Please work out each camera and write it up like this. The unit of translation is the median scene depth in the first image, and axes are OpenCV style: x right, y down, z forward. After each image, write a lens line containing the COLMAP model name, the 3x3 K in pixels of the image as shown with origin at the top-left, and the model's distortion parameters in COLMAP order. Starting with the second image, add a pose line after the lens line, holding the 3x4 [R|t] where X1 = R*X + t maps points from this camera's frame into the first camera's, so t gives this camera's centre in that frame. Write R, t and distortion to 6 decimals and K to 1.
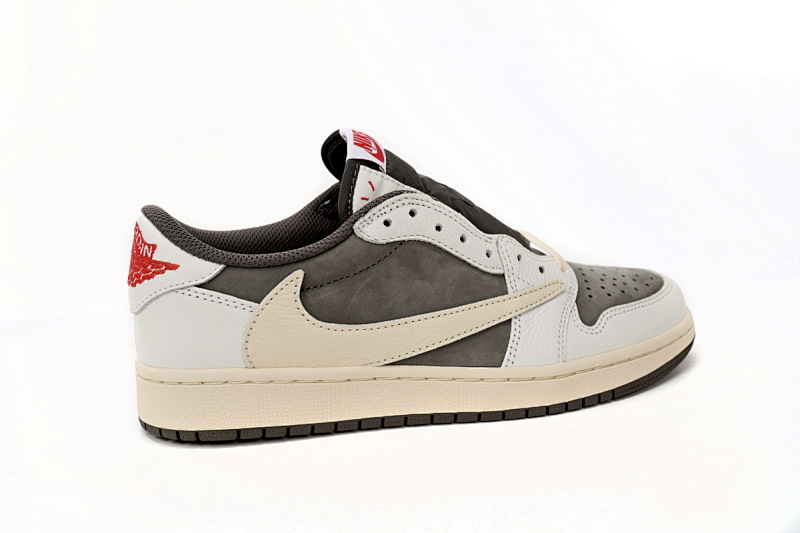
lens RADIAL K [[904.9, 0, 402.6], [0, 904.9, 265.2], [0, 0, 1]] dist [0.053326, 0.000000]
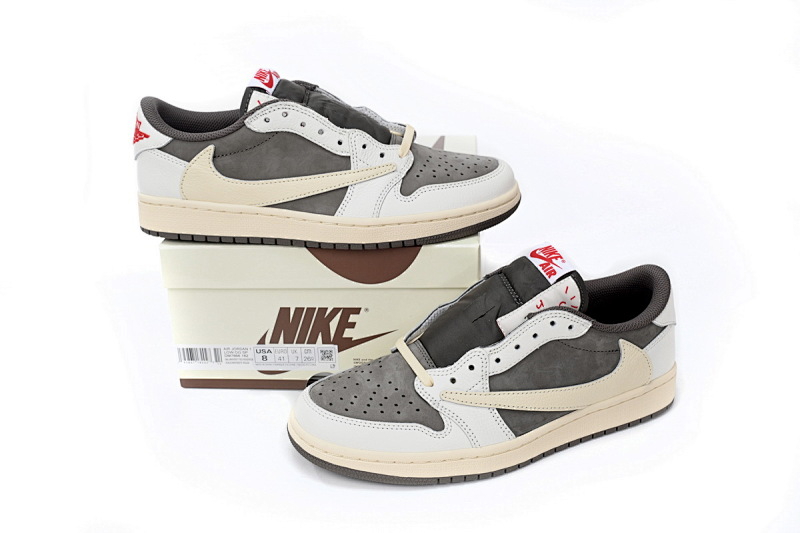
lens RADIAL K [[904.9, 0, 375.4], [0, 904.9, 270.8], [0, 0, 1]] dist [0.053326, 0.000000]
pose [[0.939668, 0.136915, -0.313493, 0.705515], [-0.066886, 0.972259, 0.224139, -0.159540], [0.335484, -0.189648, 0.922759, -0.480326]]
